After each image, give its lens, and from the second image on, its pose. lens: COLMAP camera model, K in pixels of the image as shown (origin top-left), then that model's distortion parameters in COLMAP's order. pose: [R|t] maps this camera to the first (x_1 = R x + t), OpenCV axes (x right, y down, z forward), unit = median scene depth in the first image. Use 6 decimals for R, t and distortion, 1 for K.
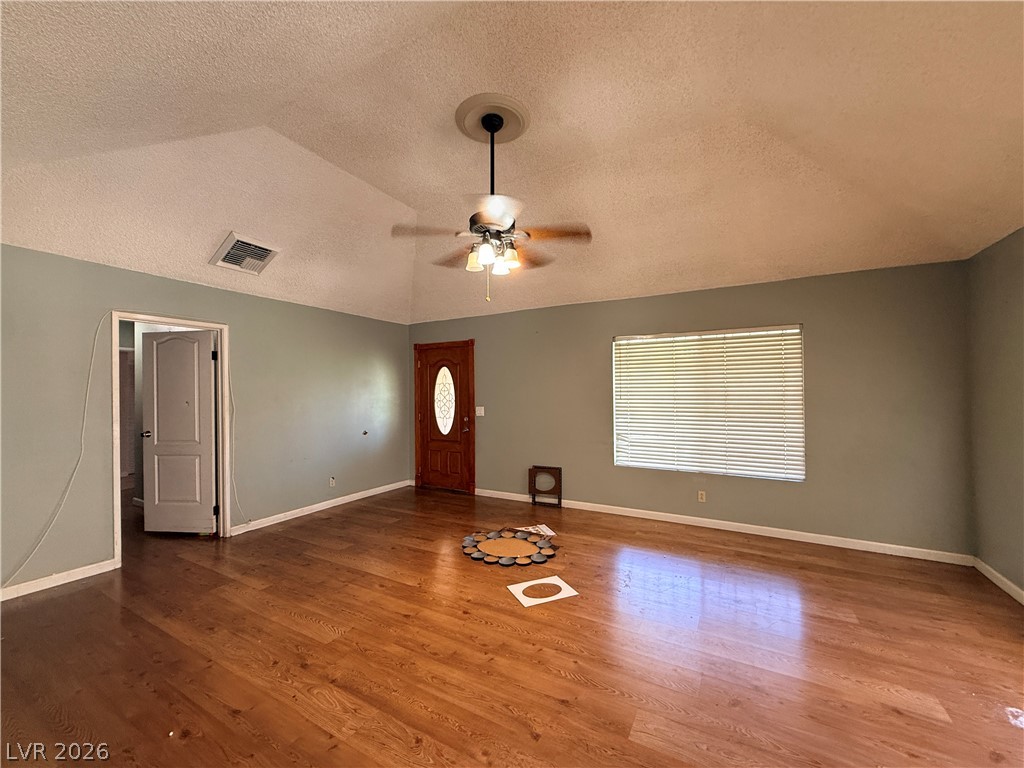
lens RADIAL K [[407.0, 0, 507.9], [0, 407.0, 385.5], [0, 0, 1]] dist [-0.001272, 0.000245]
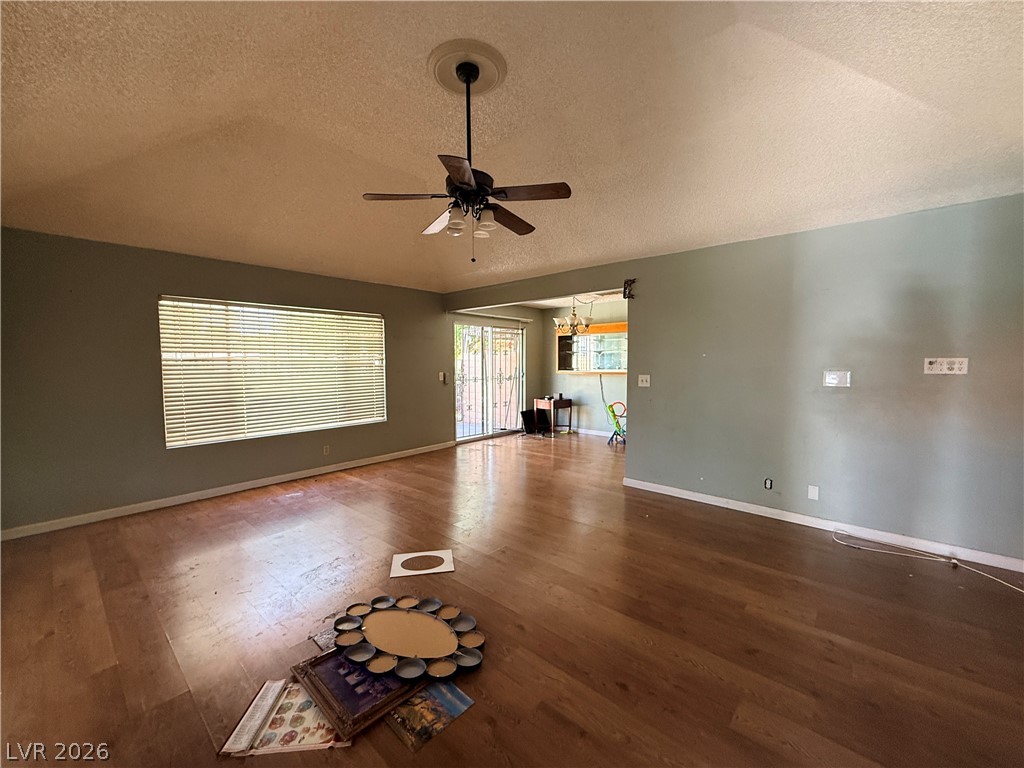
lens RADIAL K [[407.0, 0, 507.5], [0, 407.0, 384.4], [0, 0, 1]] dist [-0.001272, 0.000245]
pose [[-0.978475, -0.003124, 0.206341, -0.249681], [0.005678, 0.999099, 0.042050, 0.026396], [-0.206287, 0.042317, -0.977576, 1.497282]]
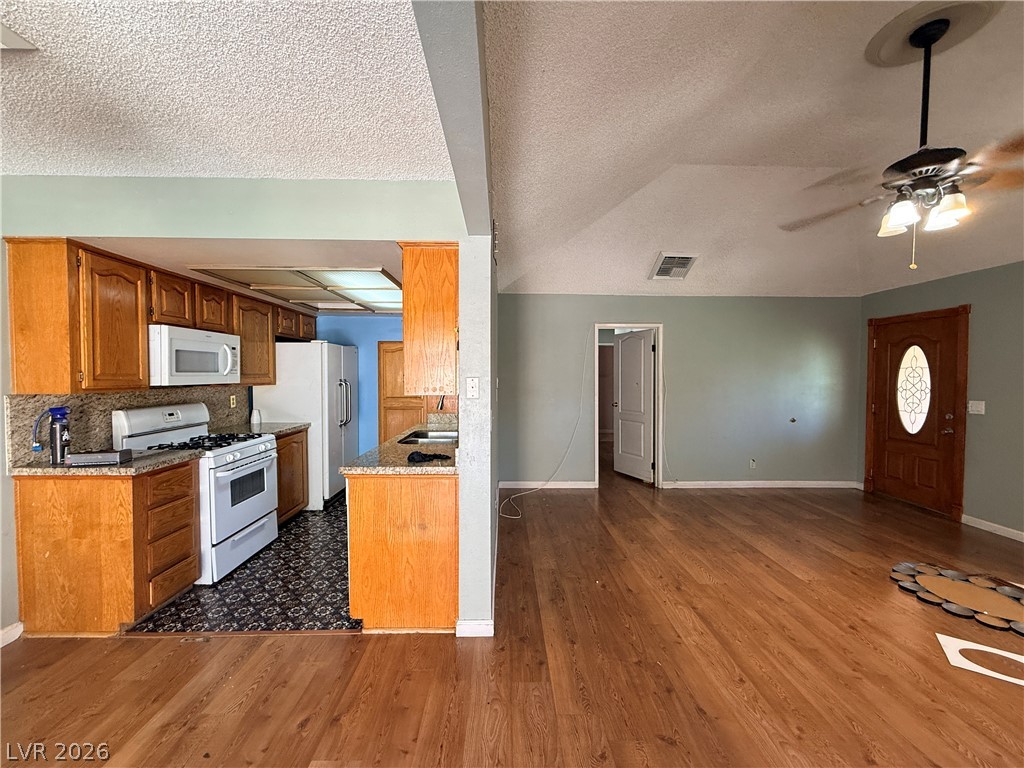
lens RADIAL K [[407.0, 0, 509.6], [0, 407.0, 386.2], [0, 0, 1]] dist [-0.001272, 0.000245]
pose [[0.506864, 0.035134, -0.861310, 0.191975], [0.007870, 0.998939, 0.045379, -0.017136], [0.861990, -0.029779, 0.506050, -0.068719]]
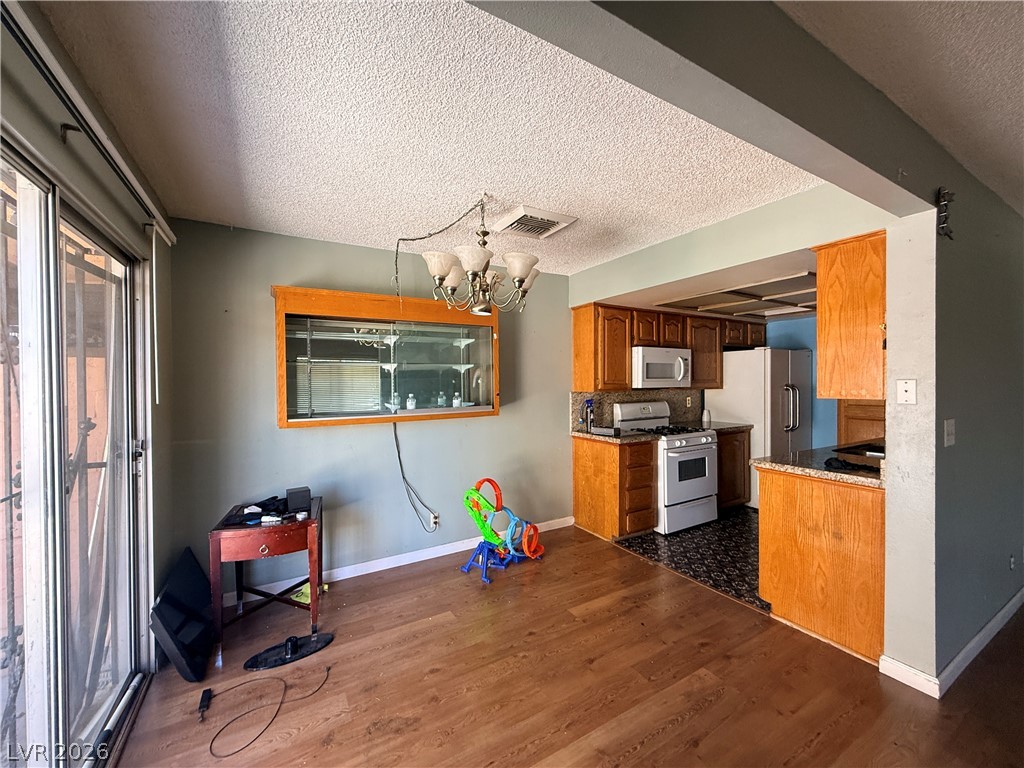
lens RADIAL K [[407.0, 0, 509.5], [0, 407.0, 386.3], [0, 0, 1]] dist [-0.001272, 0.000245]
pose [[-0.506143, 0.021009, -0.862194, 0.348999], [0.026076, 0.999619, 0.009050, -0.012643], [0.862055, -0.017902, -0.506498, 0.016125]]
